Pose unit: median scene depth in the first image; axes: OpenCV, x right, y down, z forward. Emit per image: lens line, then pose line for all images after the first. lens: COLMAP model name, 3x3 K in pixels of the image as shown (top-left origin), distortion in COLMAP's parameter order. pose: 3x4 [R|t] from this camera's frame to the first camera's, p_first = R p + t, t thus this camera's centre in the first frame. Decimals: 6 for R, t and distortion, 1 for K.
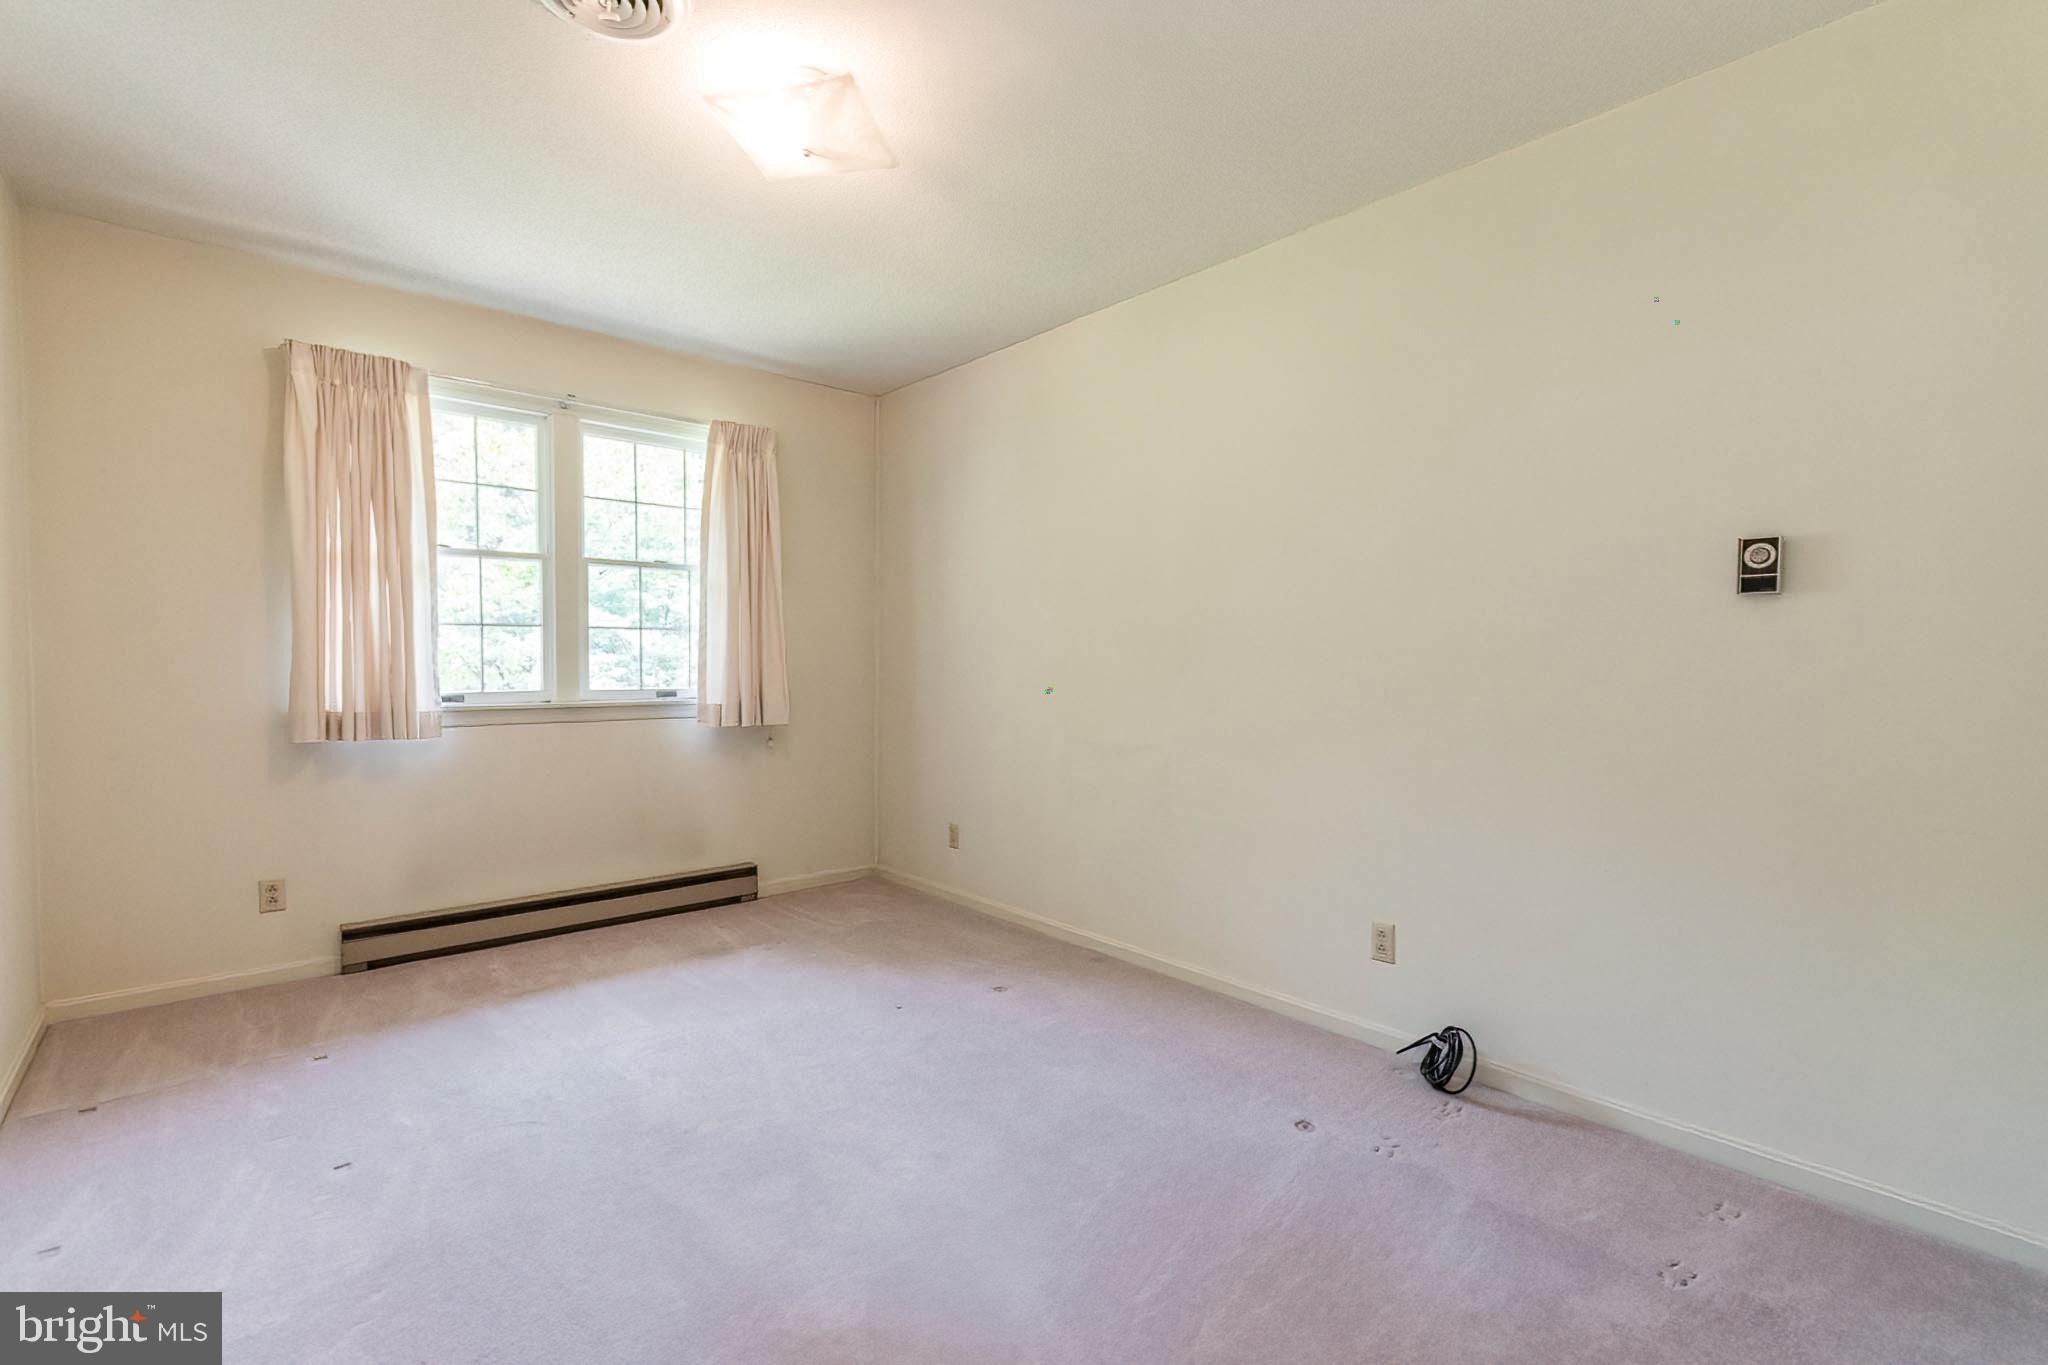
lens RADIAL K [[872.3, 0, 1024.0], [0, 872.3, 682.5], [0, 0, 1]] dist [-0.001021, -0.000113]
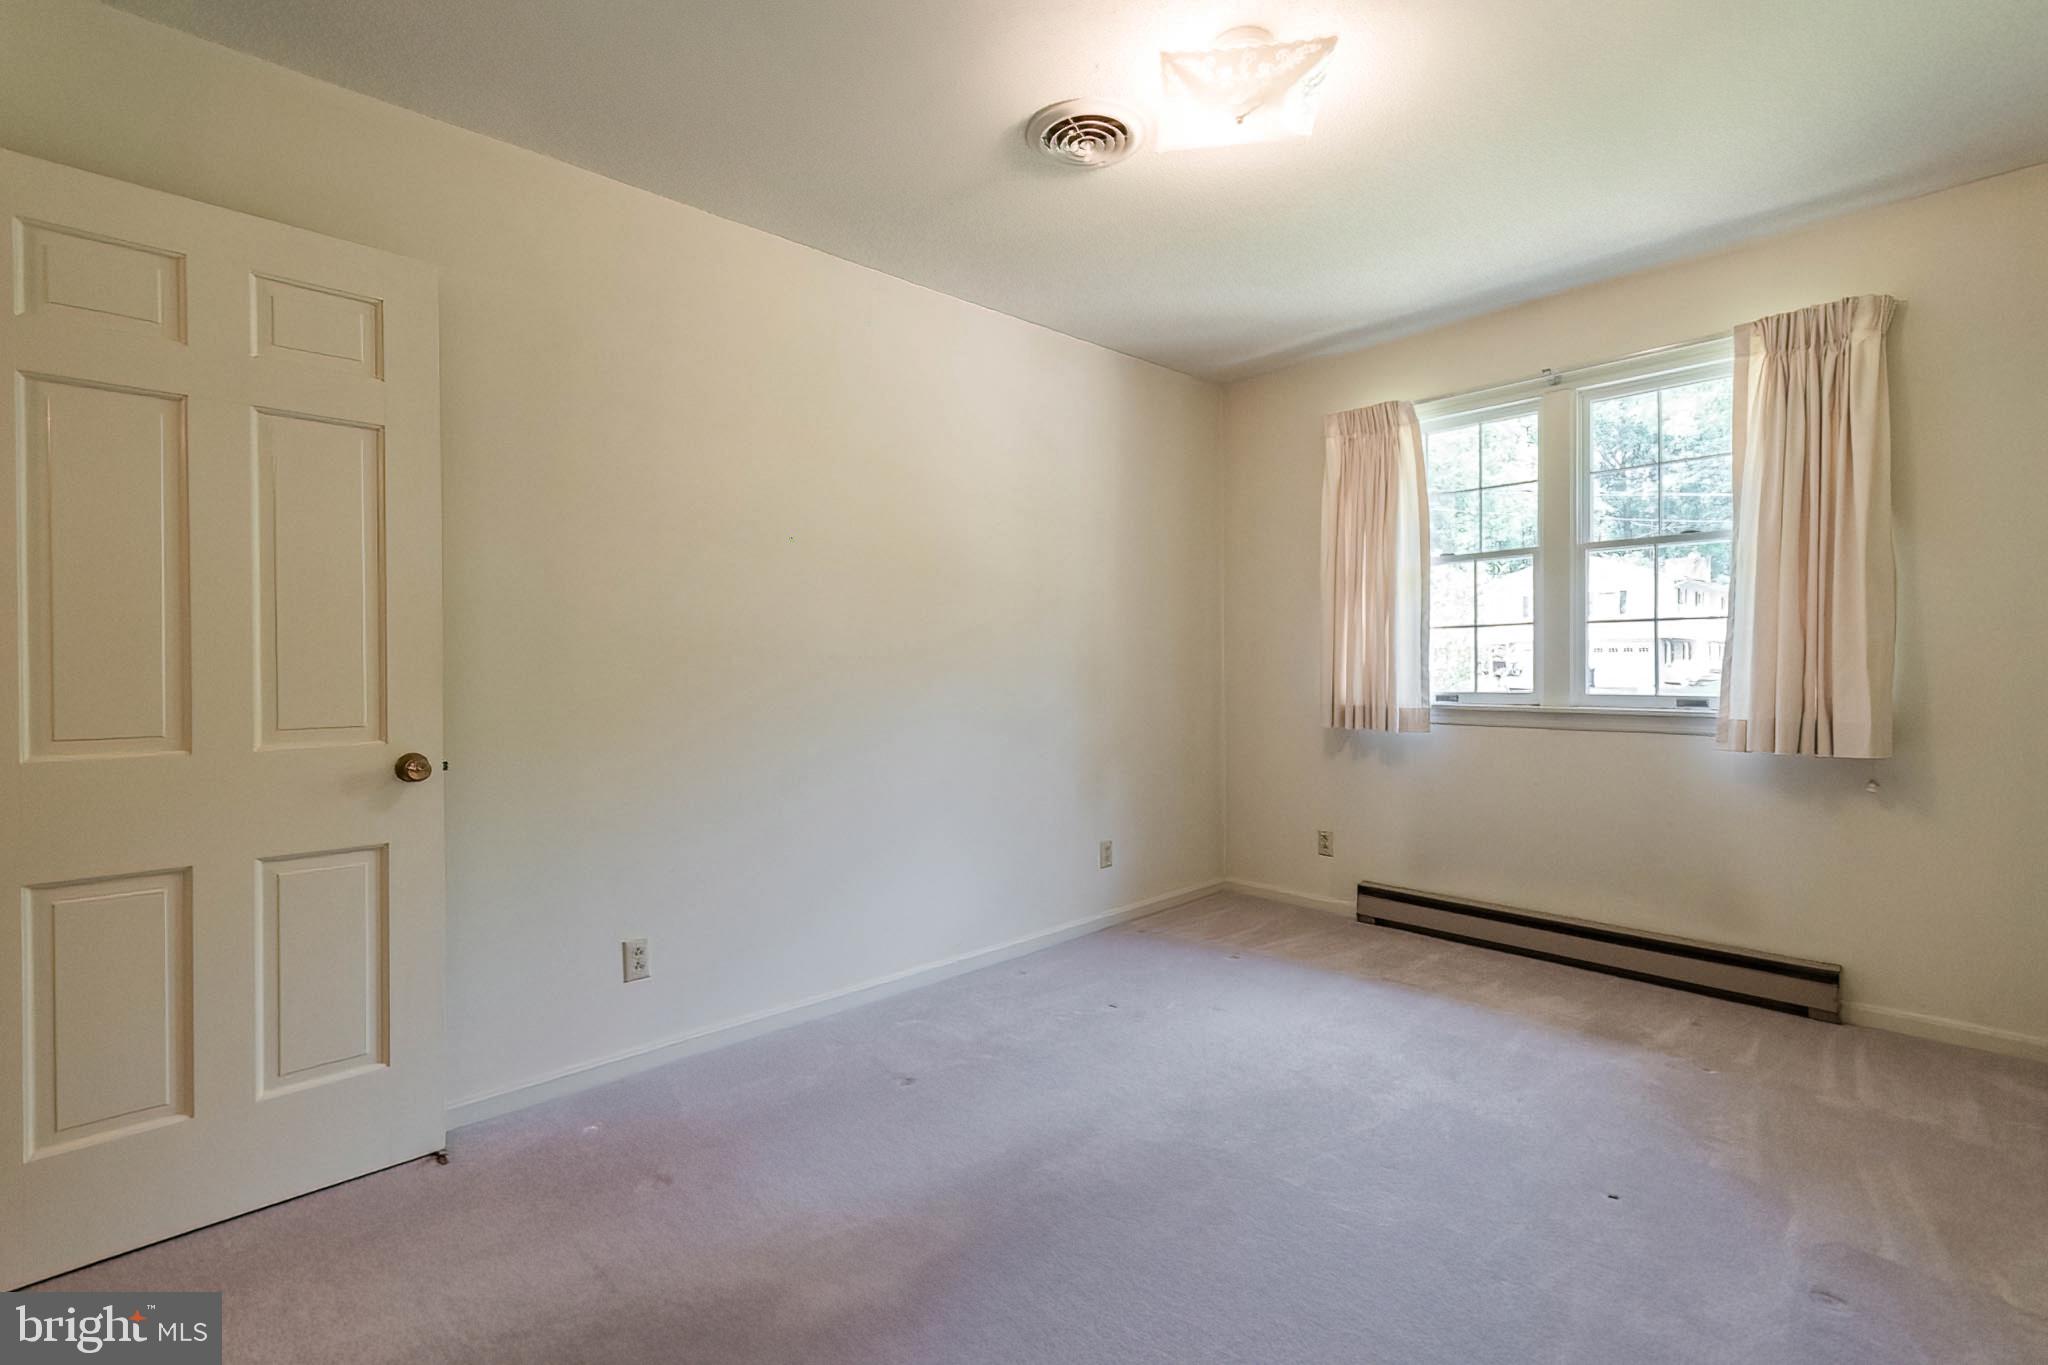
lens RADIAL K [[906.3, 0, 1021.3], [0, 906.3, 668.9], [0, 0, 1]] dist [0.000938, 0.000201]
pose [[0.038158, 0.002741, -0.999268, 0.402775], [-0.014115, 0.999898, 0.002203, -0.011185], [0.999172, 0.014021, 0.038193, 0.414190]]
